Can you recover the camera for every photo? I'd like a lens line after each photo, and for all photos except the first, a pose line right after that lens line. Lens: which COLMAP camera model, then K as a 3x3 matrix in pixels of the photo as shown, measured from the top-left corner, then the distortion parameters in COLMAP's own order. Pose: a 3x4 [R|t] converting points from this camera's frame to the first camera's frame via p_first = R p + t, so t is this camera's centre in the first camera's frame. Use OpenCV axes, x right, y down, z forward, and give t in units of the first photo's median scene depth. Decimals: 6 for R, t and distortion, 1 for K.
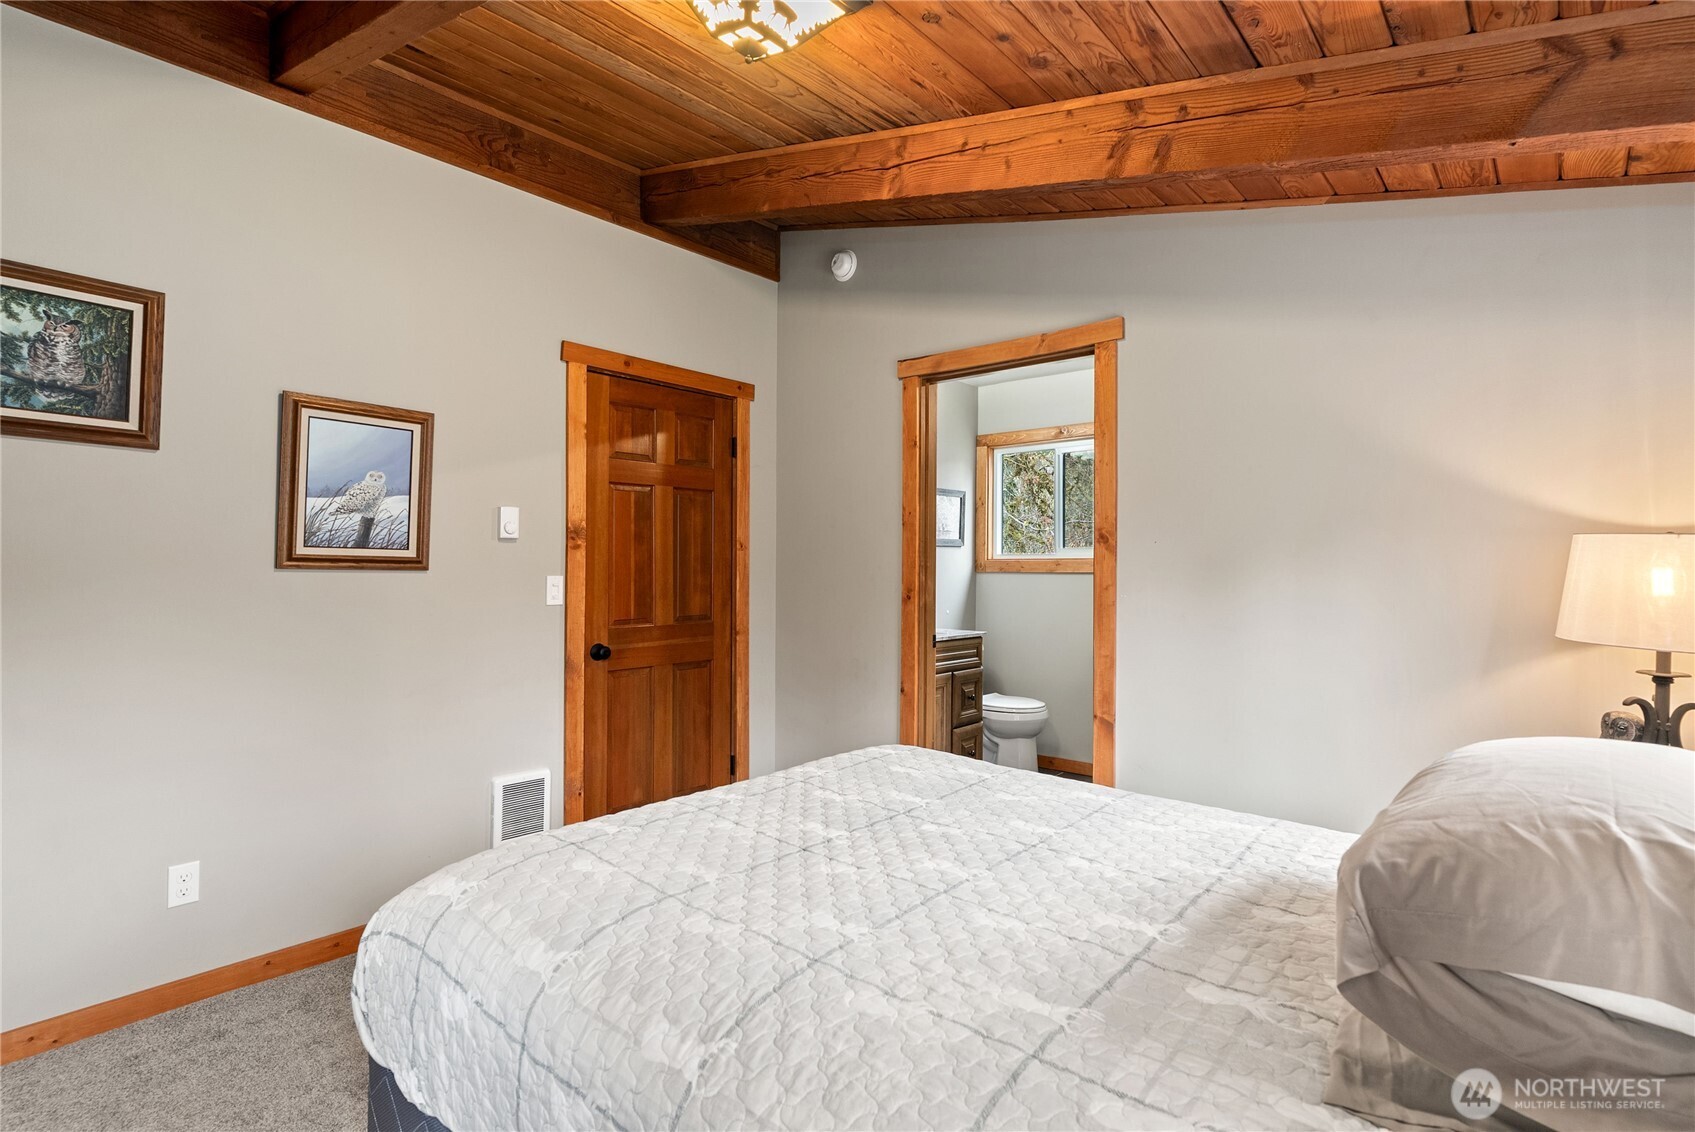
lens RADIAL K [[810.7, 0, 850.5], [0, 810.7, 556.2], [0, 0, 1]] dist [0.002774, -0.000472]
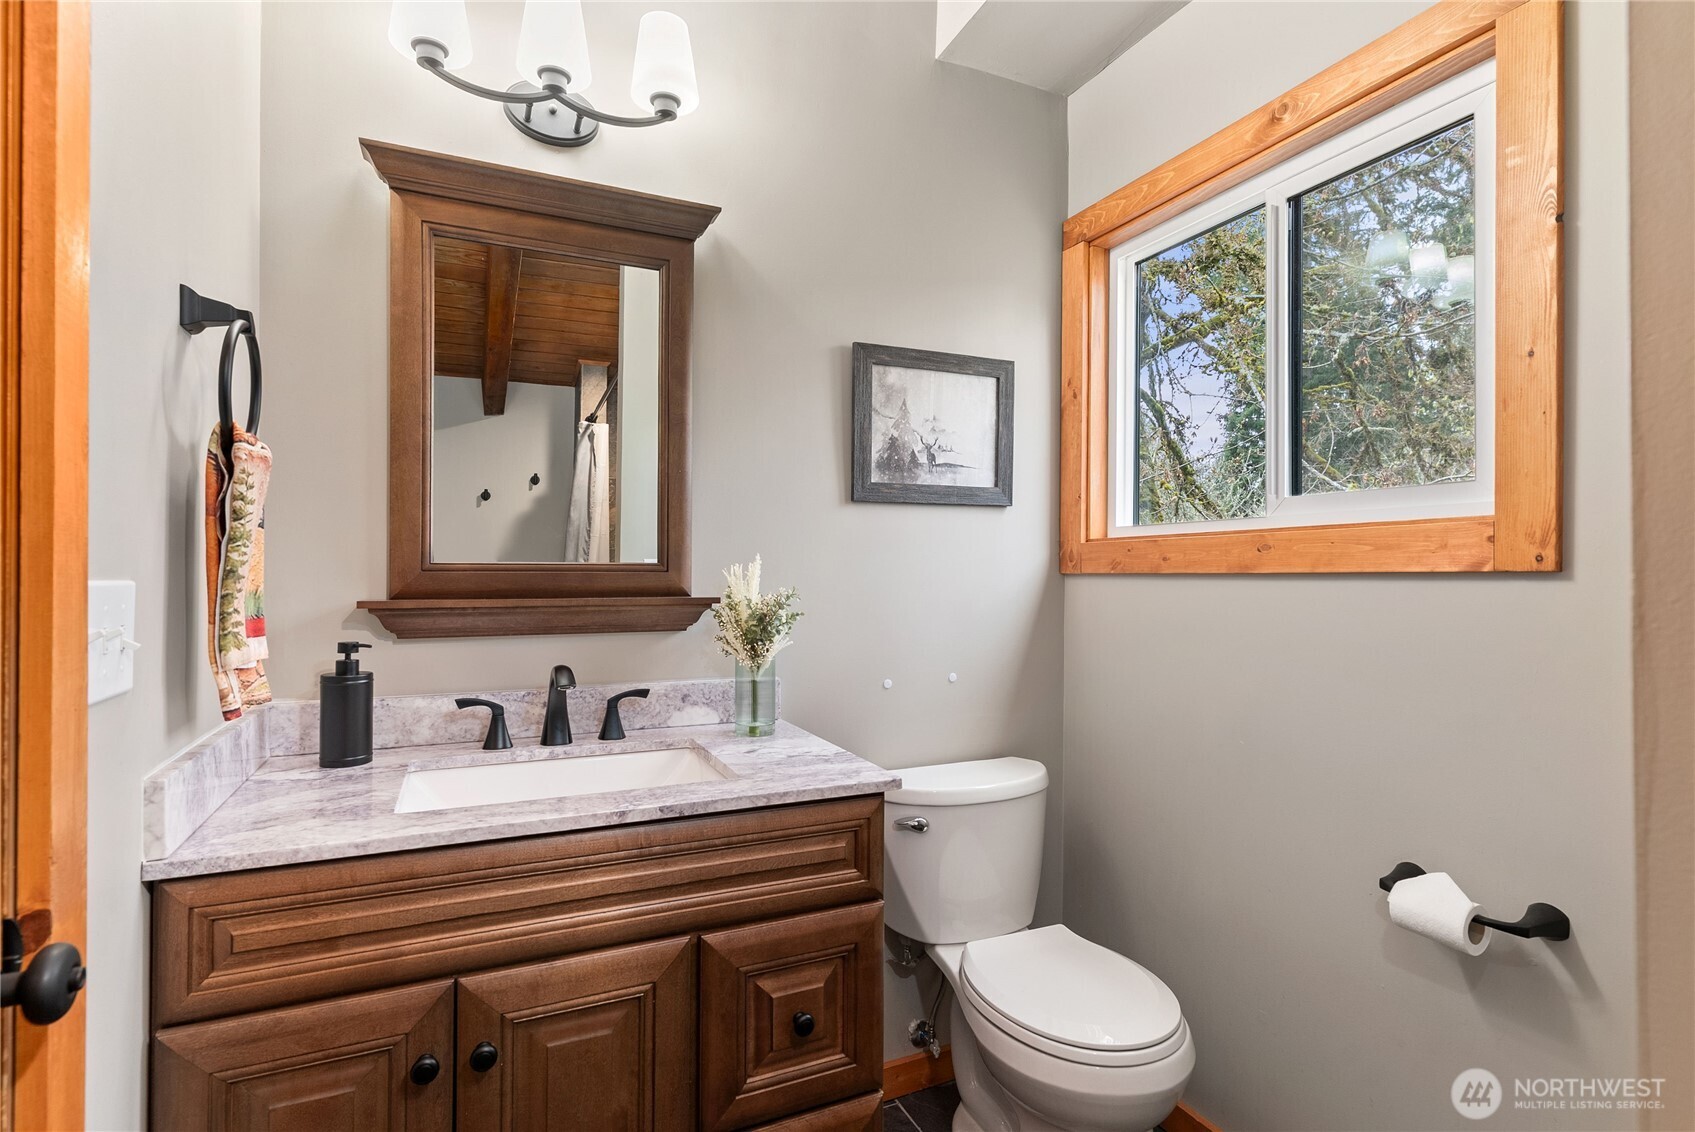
lens RADIAL K [[810.7, 0, 850.5], [0, 810.7, 556.2], [0, 0, 1]] dist [0.002774, -0.000472]
pose [[0.898548, -0.013936, -0.438653, 0.234897], [0.012281, 0.999903, -0.006610, 0.012306], [0.438703, 0.000552, 0.898632, 0.613358]]
